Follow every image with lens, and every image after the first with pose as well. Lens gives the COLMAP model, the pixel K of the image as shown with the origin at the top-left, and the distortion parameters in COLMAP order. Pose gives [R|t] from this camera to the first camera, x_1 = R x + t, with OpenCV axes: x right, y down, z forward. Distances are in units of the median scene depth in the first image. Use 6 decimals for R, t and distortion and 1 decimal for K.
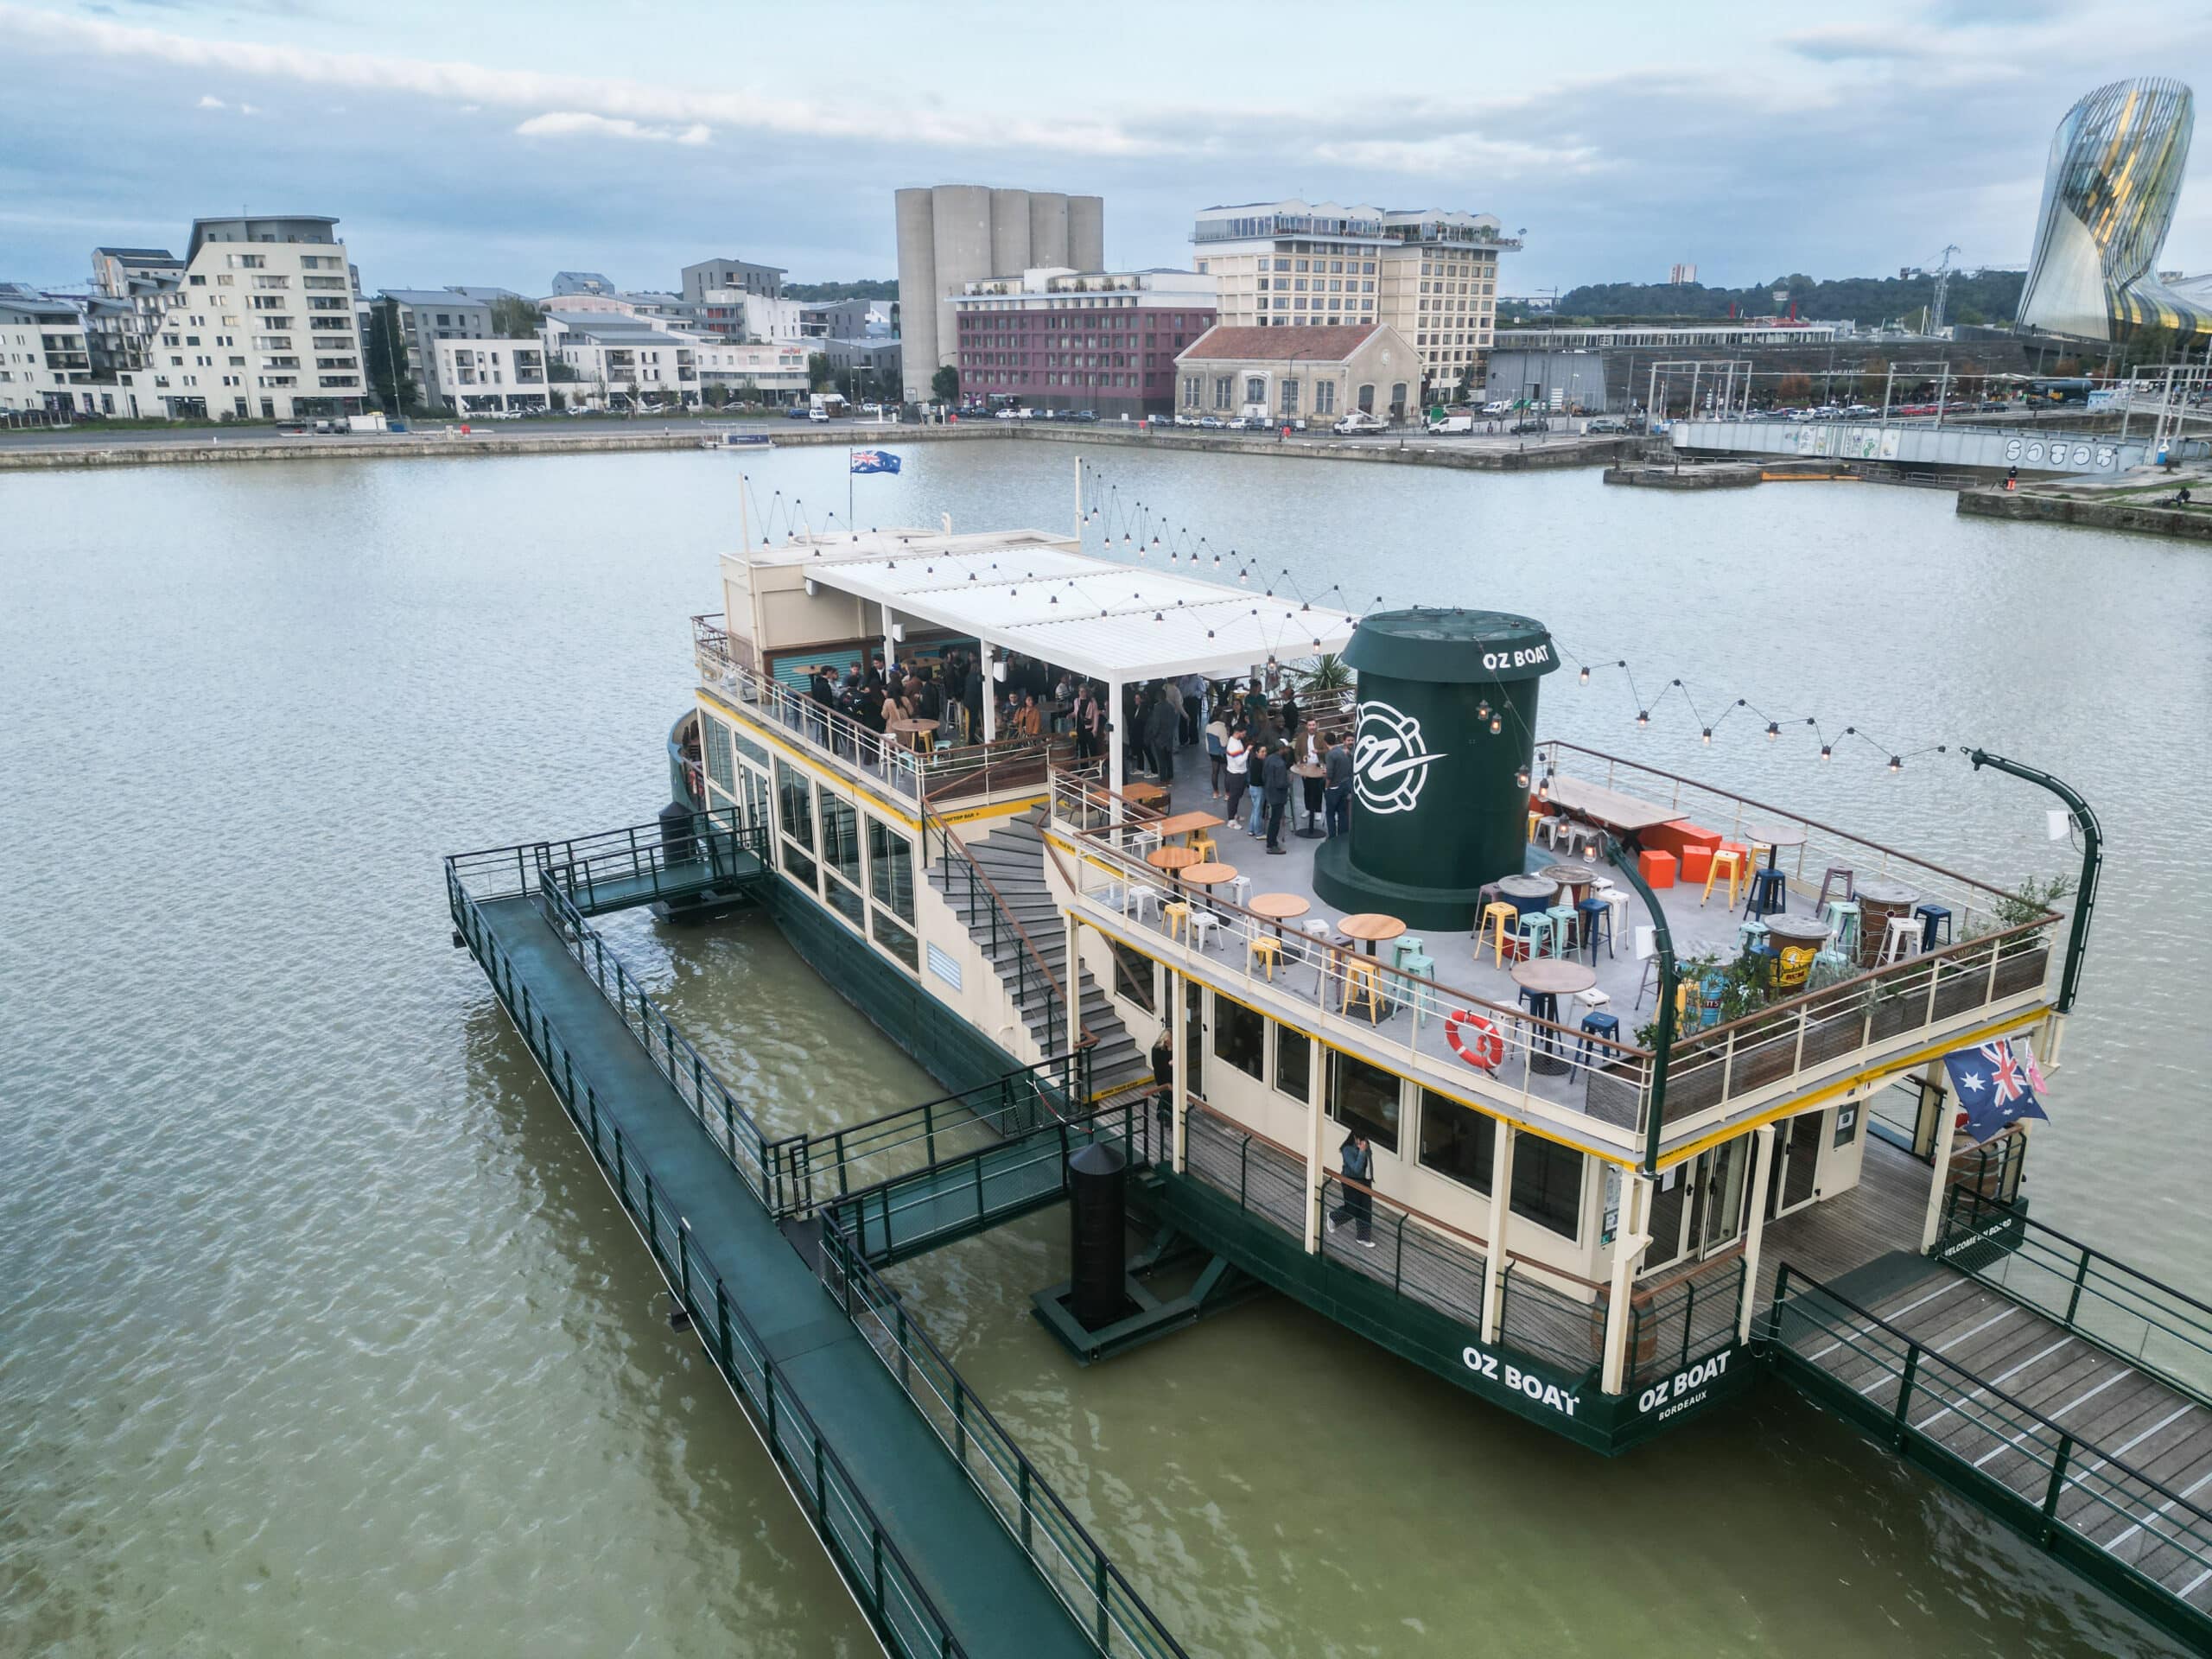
lens RADIAL K [[1530.7, 0, 1106.0], [0, 1530.7, 829.5], [0, 0, 1]] dist [0.007343, 0.010062]
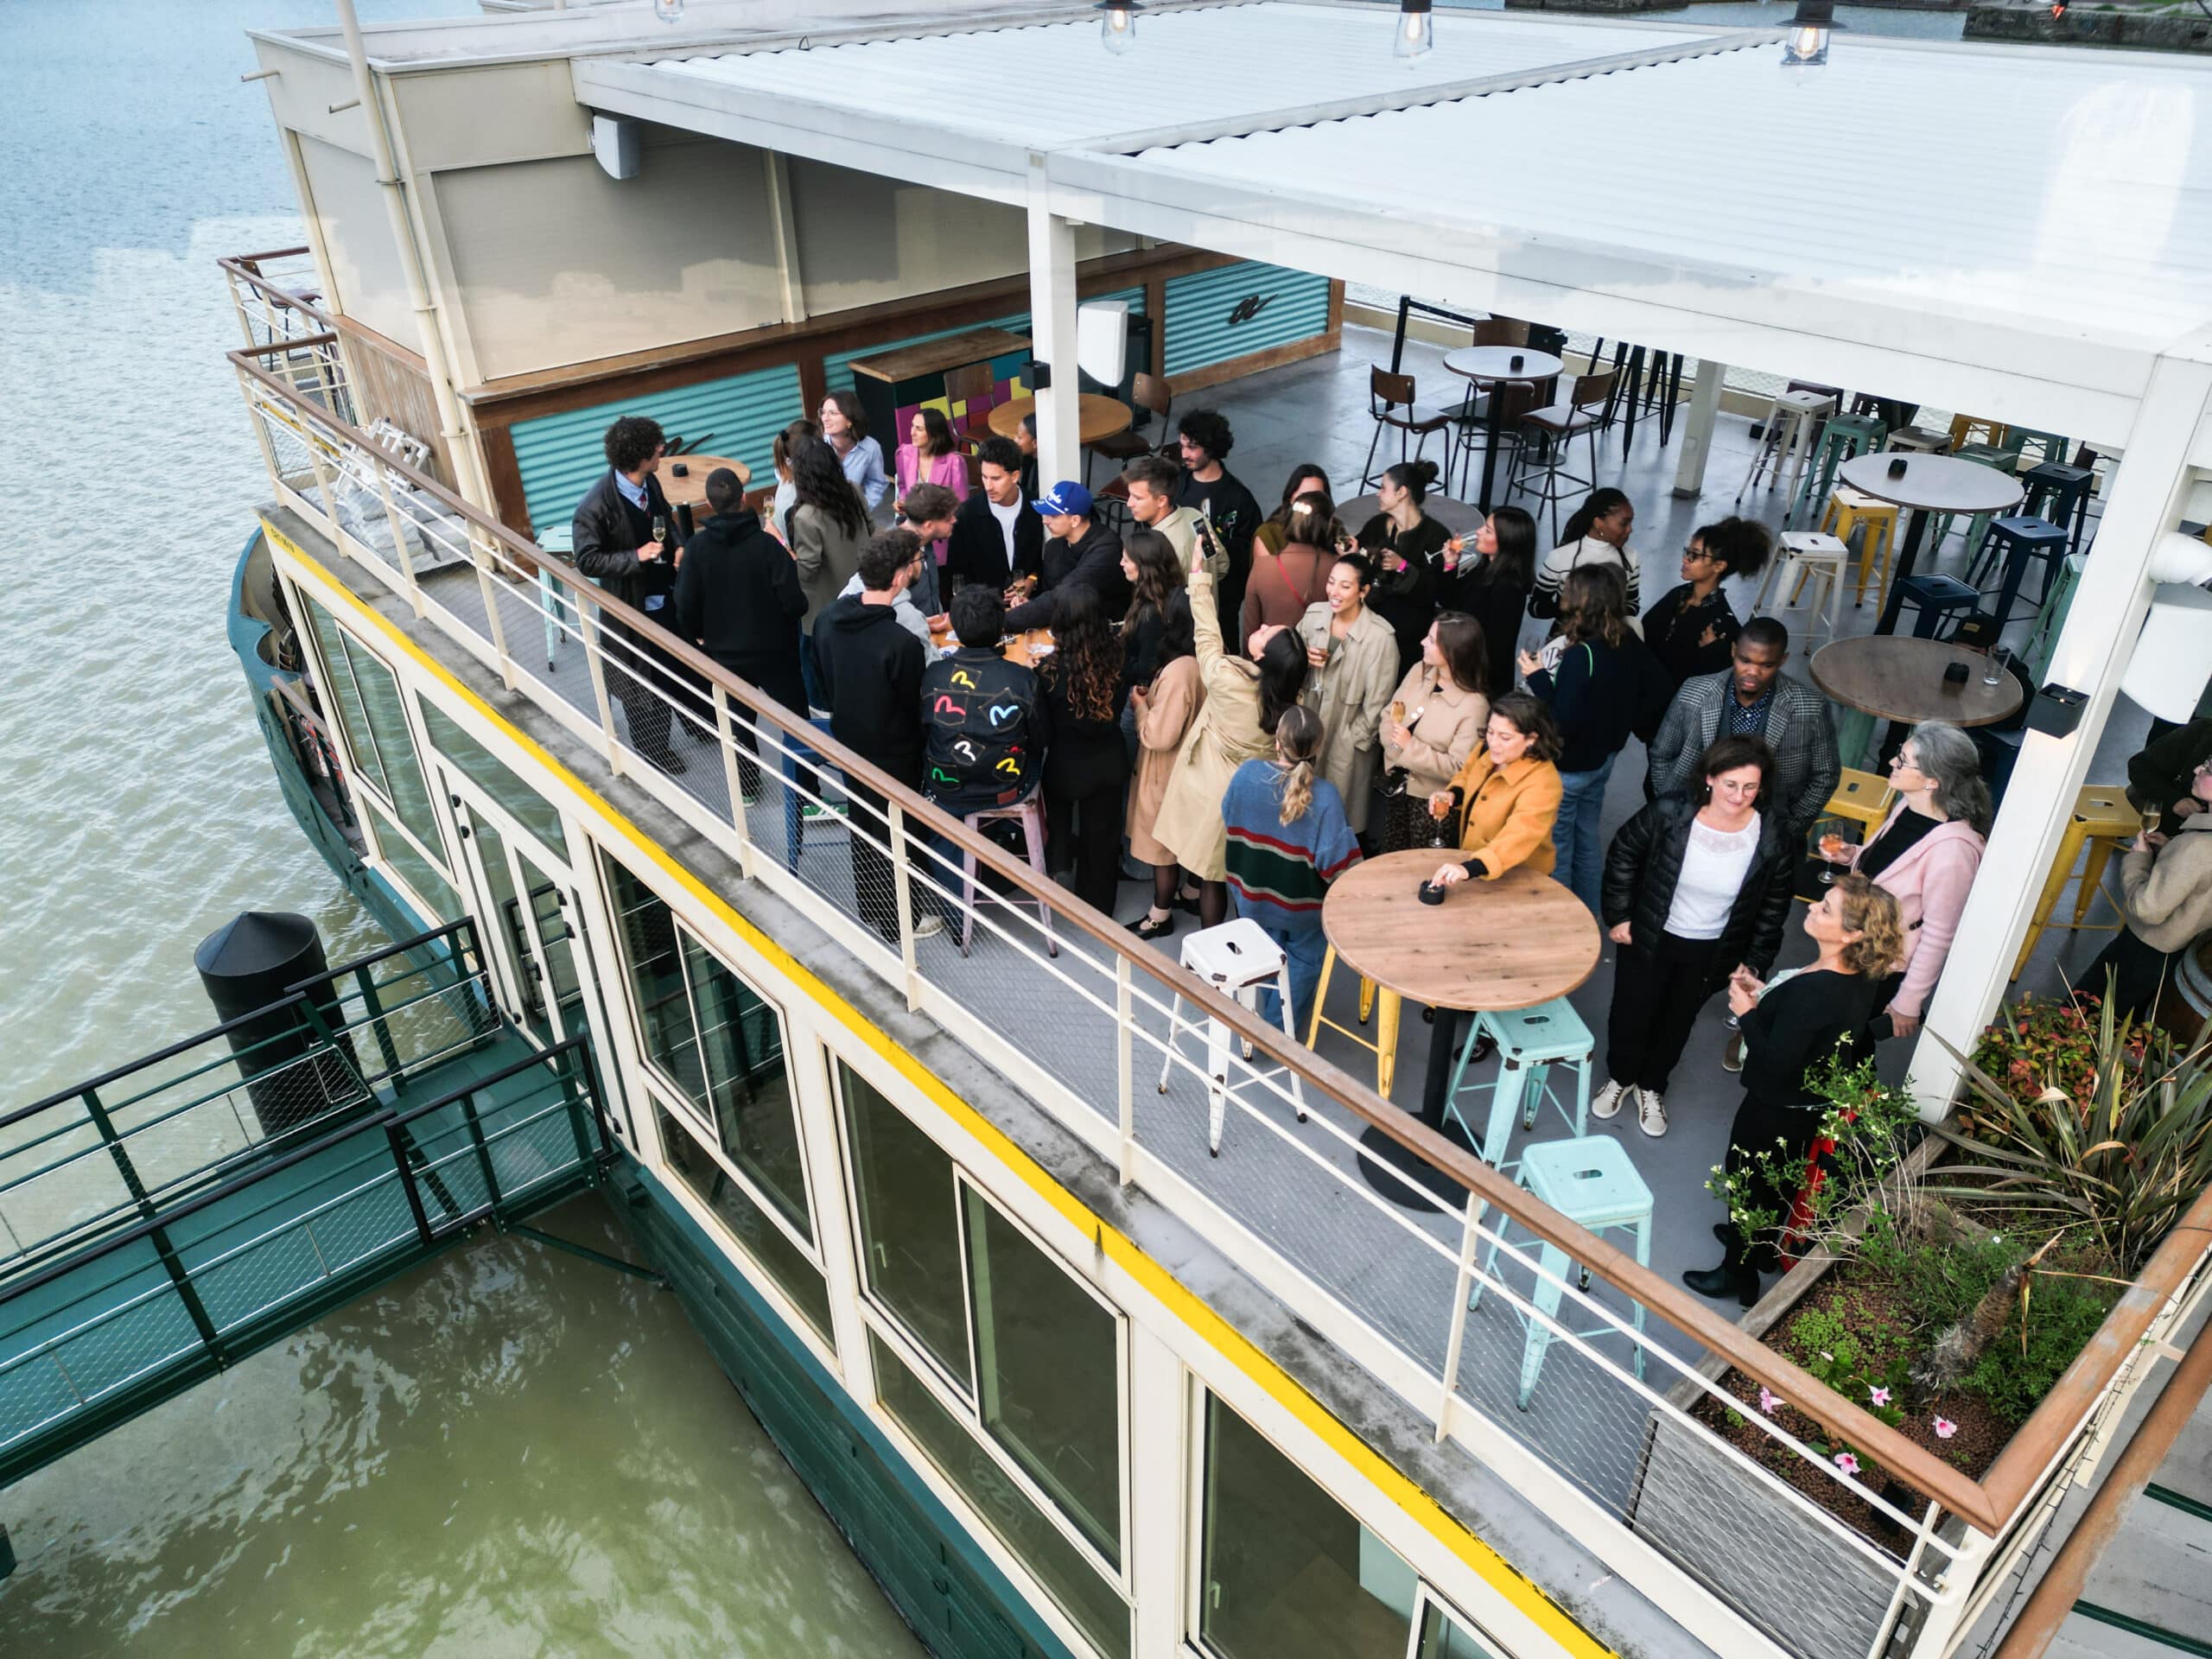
lens RADIAL K [[1530.7, 0, 1106.0], [0, 1530.7, 829.5], [0, 0, 1]] dist [0.007343, 0.010062]
pose [[0.983735, -0.093422, 0.153419, -0.159763], [0.052619, 0.966518, 0.251147, -0.104431], [-0.171745, -0.238989, 0.955713, 0.689866]]
